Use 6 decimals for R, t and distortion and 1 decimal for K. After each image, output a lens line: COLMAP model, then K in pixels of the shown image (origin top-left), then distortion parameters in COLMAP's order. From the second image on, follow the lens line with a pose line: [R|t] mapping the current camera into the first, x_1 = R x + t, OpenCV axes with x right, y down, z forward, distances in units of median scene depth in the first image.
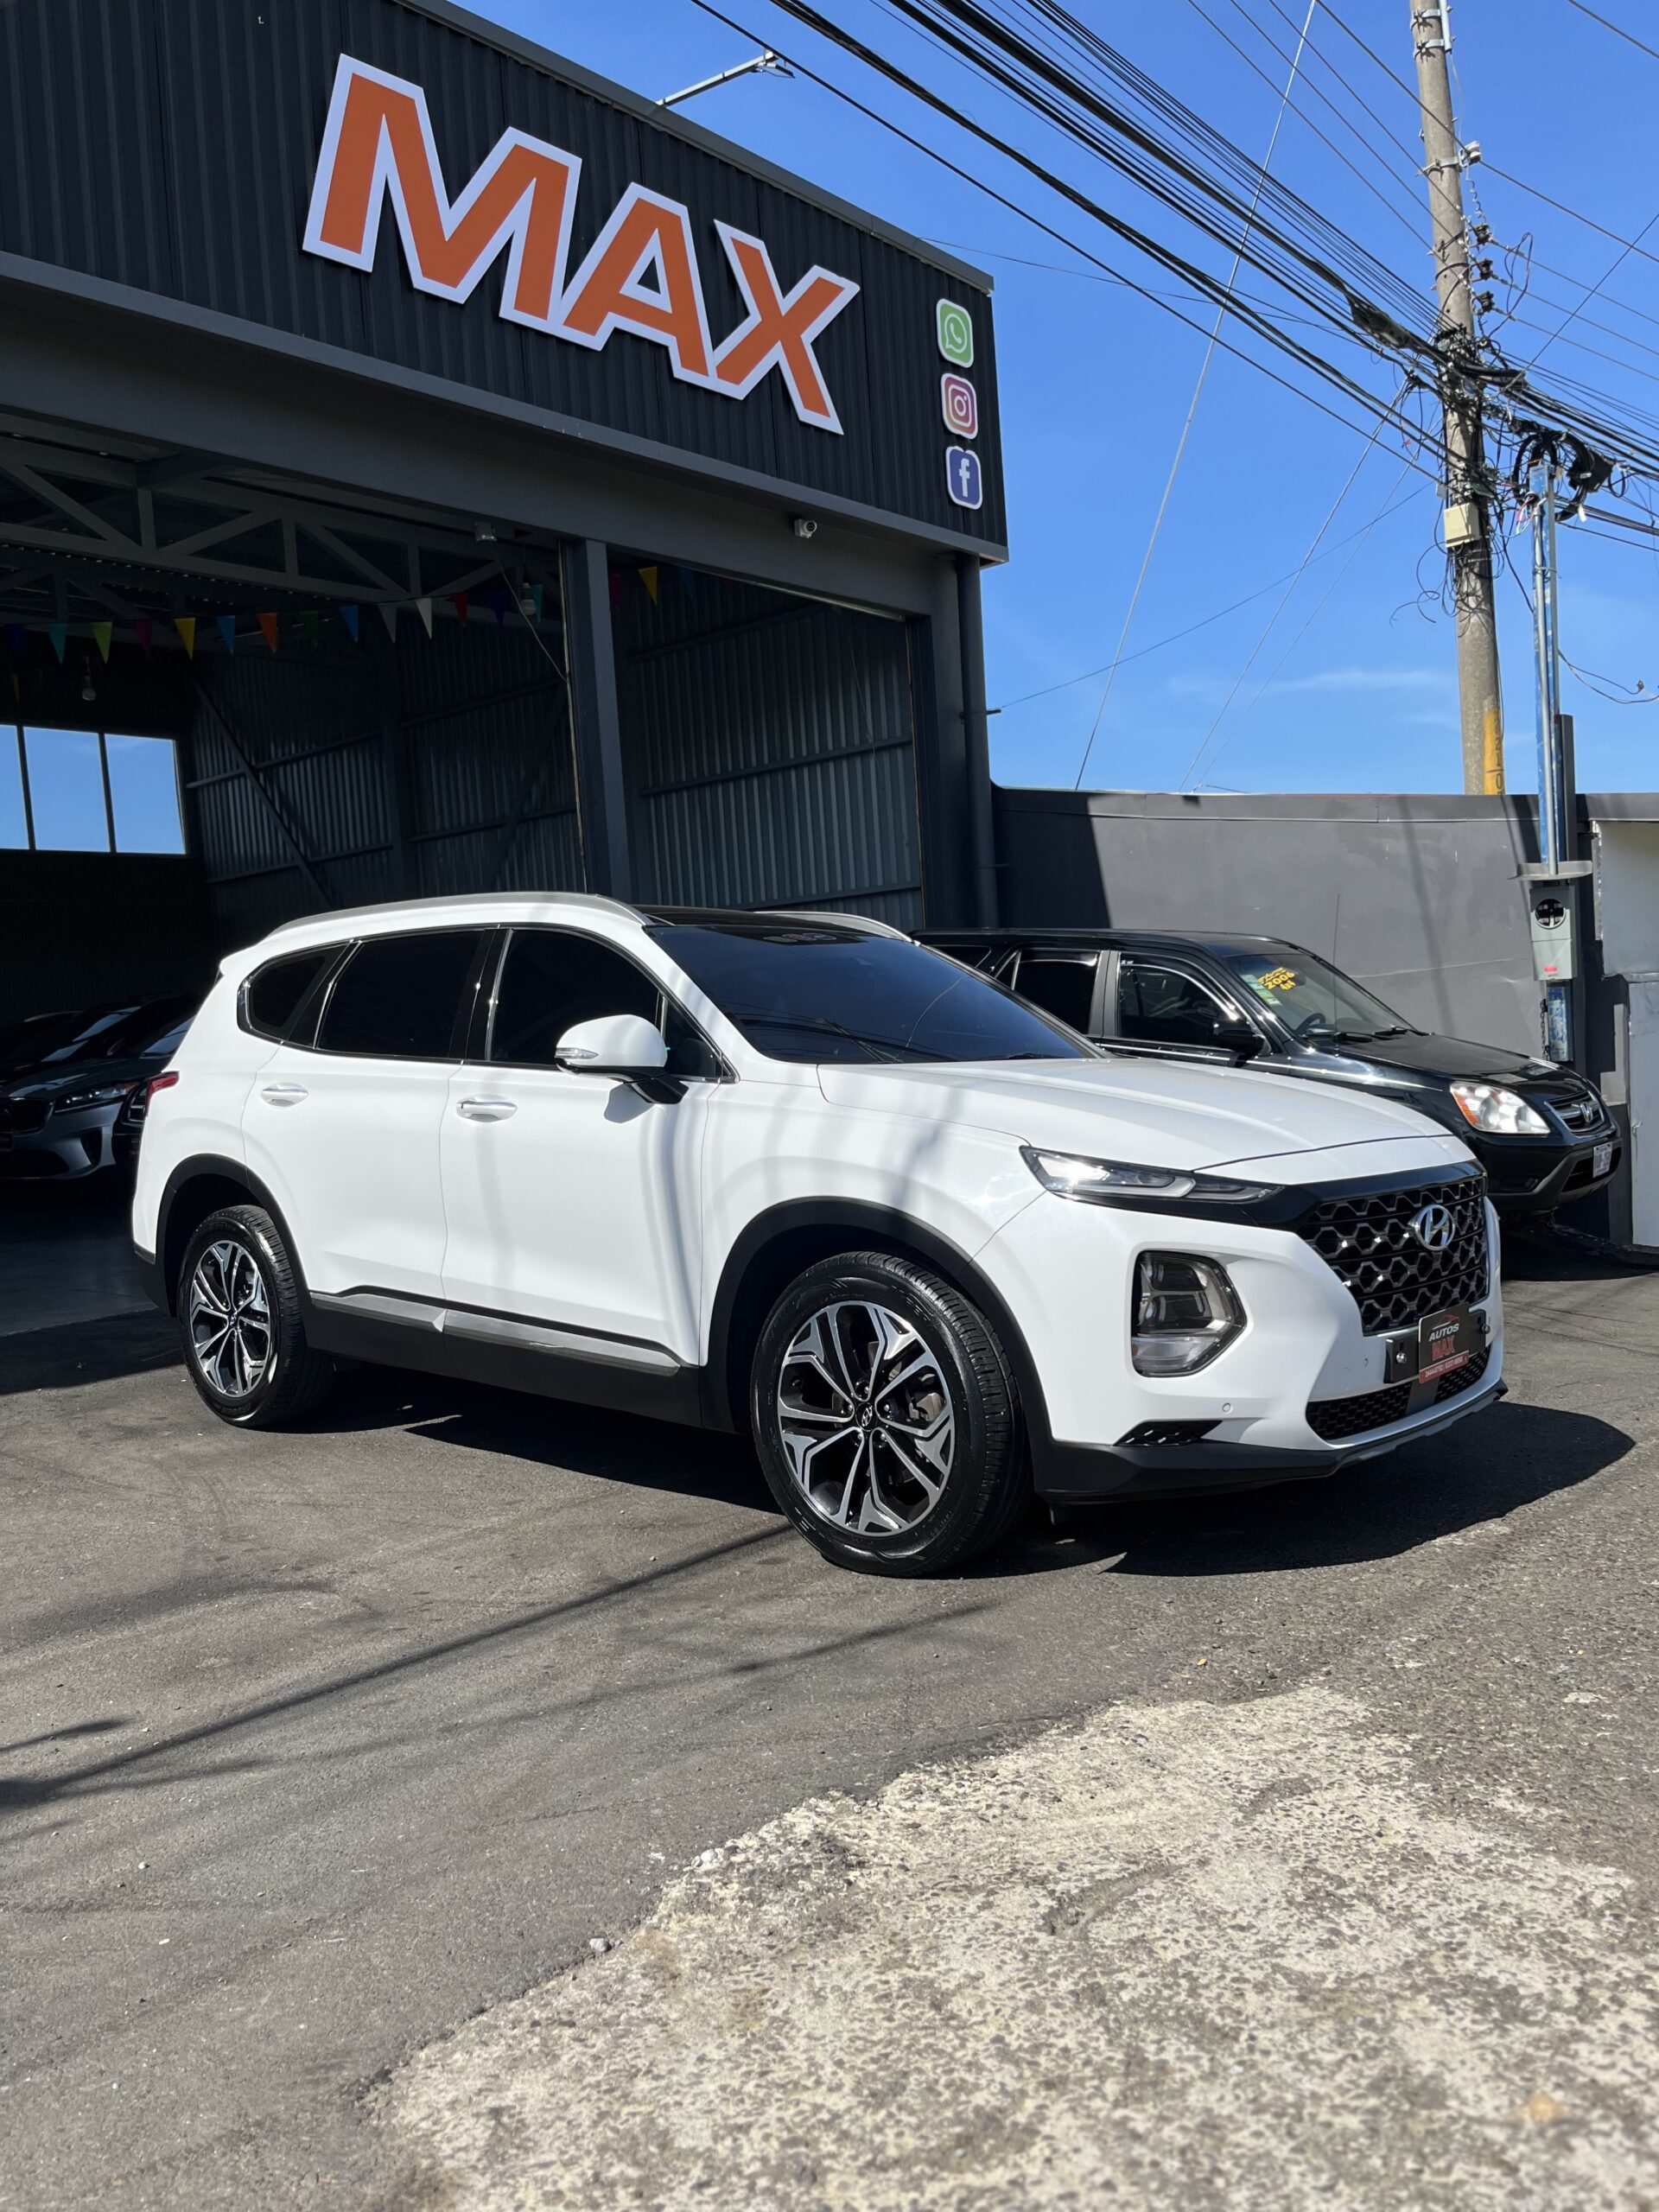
lens RADIAL K [[1686.1, 0, 838.0], [0, 1686.1, 1114.4], [0, 0, 1]] dist [0.028335, -0.071180]
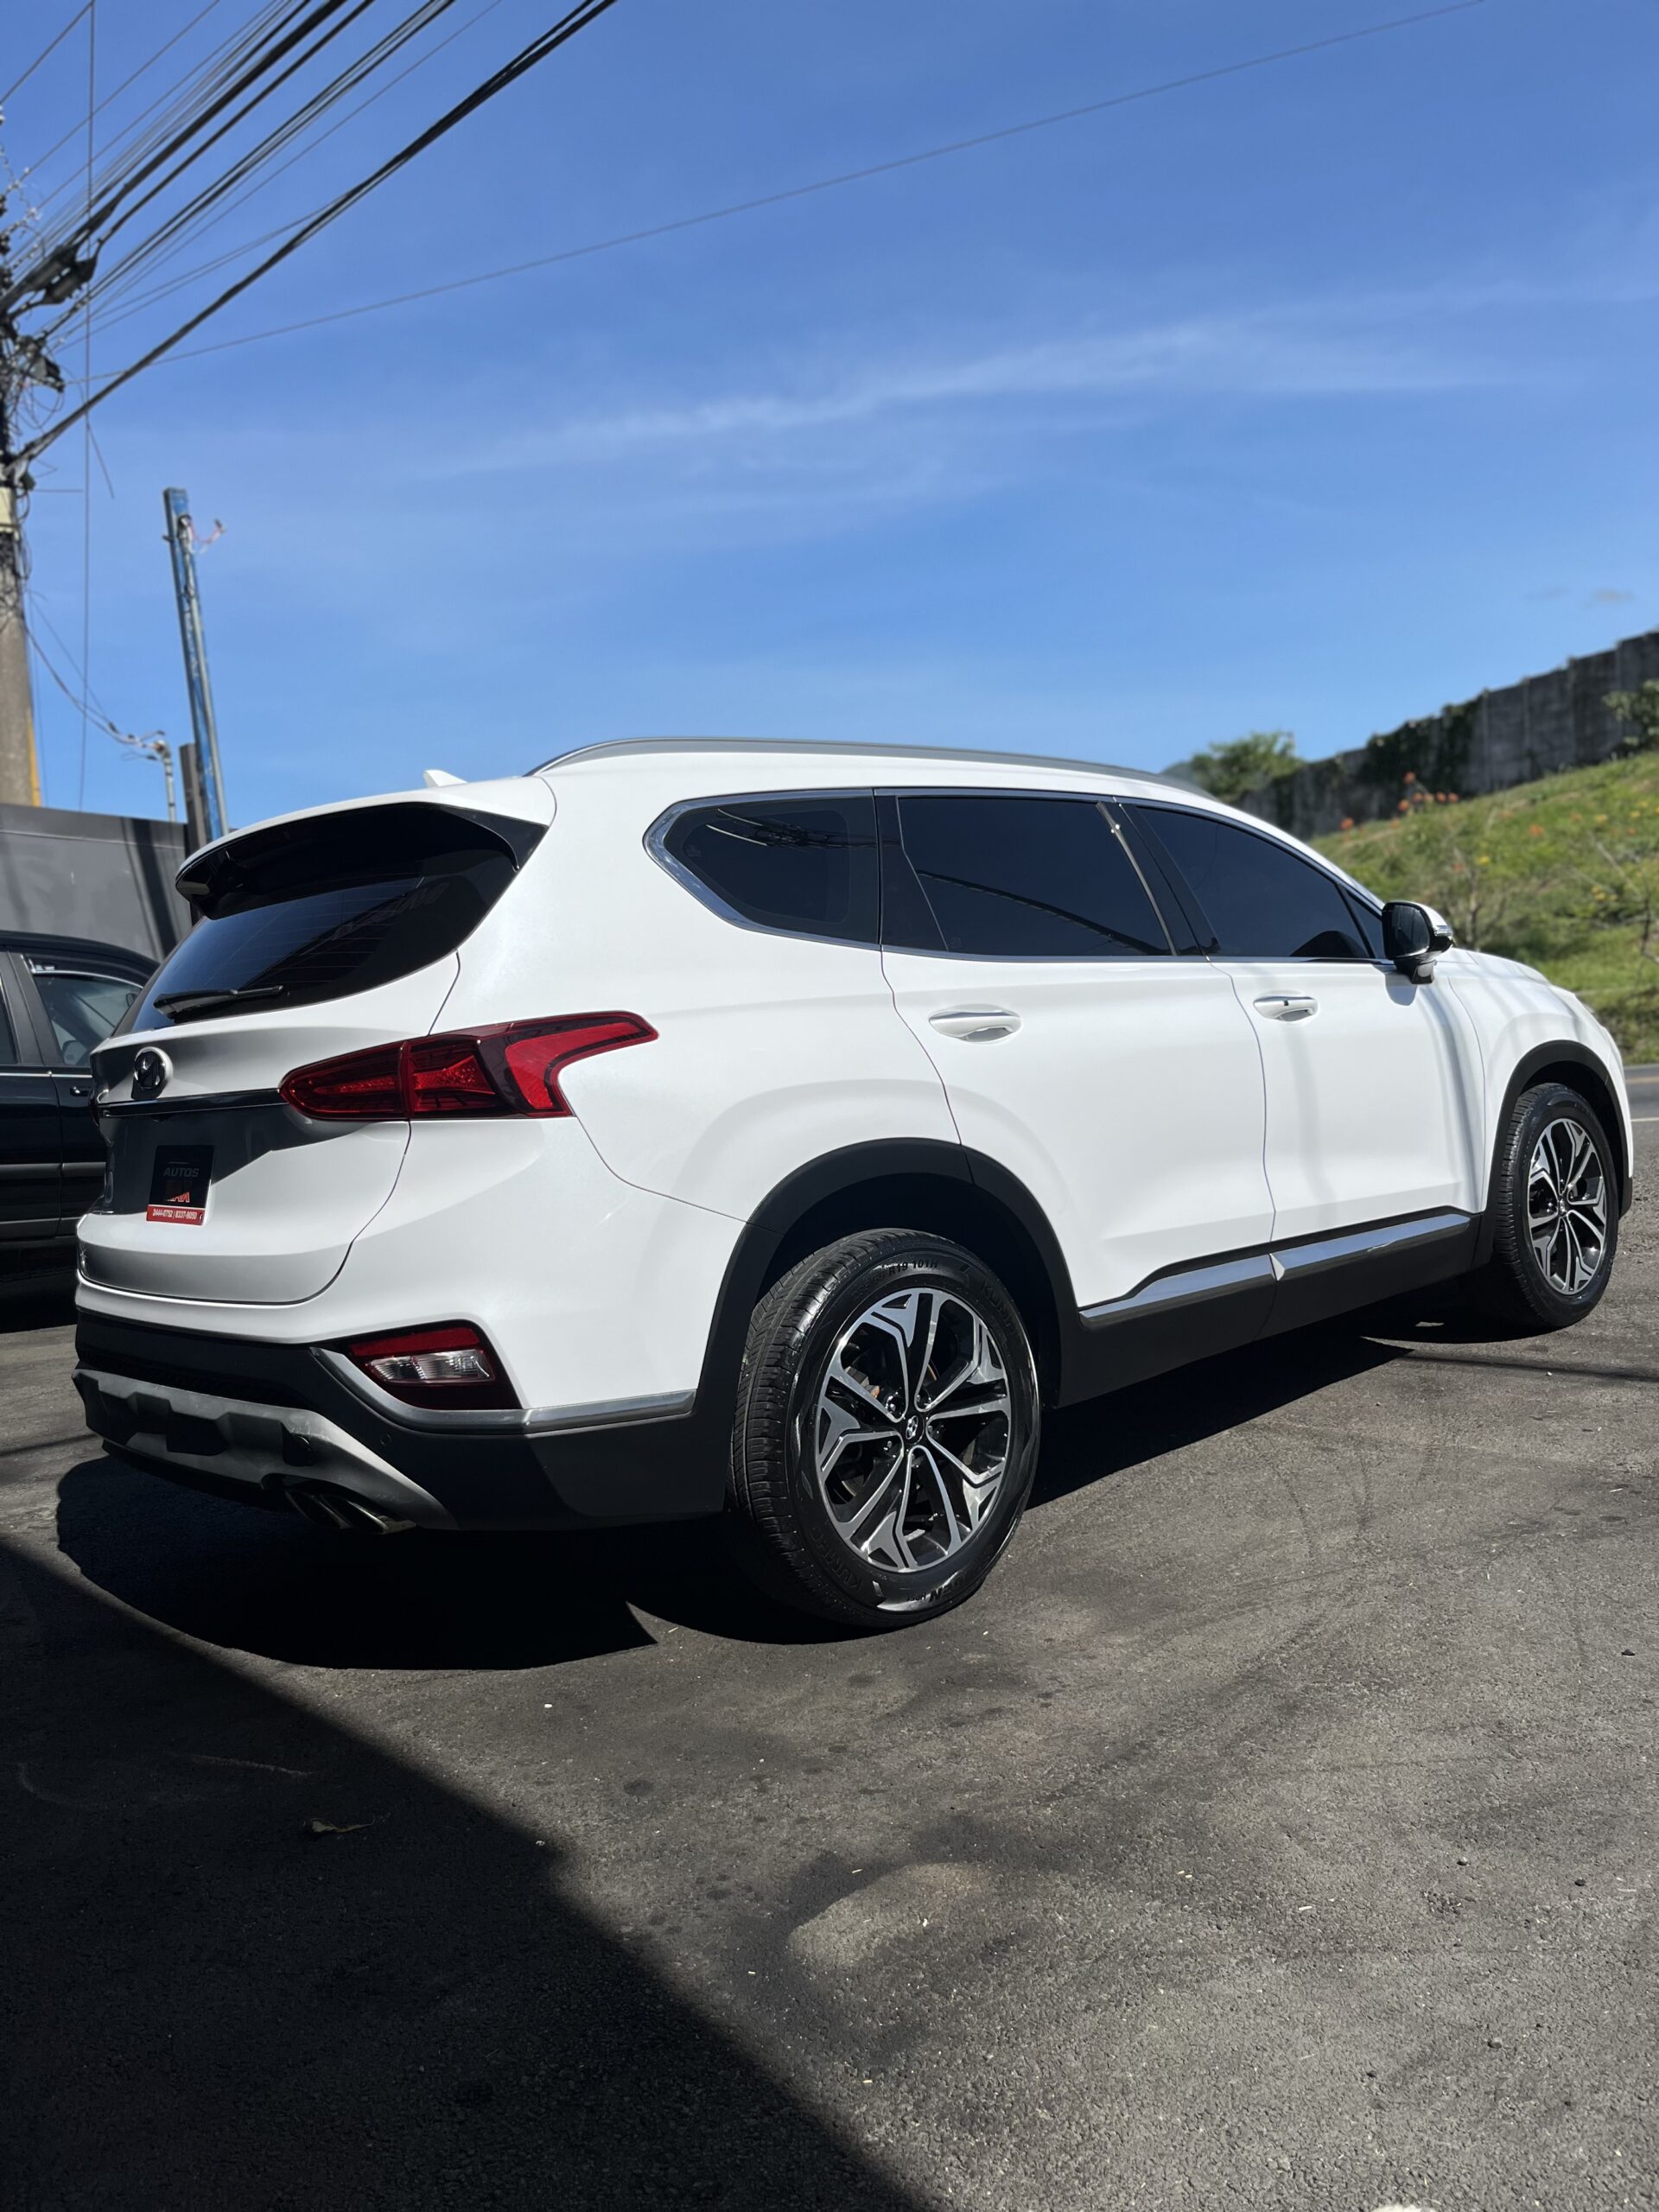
lens RADIAL K [[1686.1, 0, 832.8], [0, 1686.1, 1111.2], [0, 0, 1]] dist [0.028335, -0.071180]
pose [[0.096957, -0.038238, 0.994554, -1.056170], [0.126516, 0.991629, 0.025792, -0.001492], [-0.987215, 0.123326, 0.100983, 1.106374]]
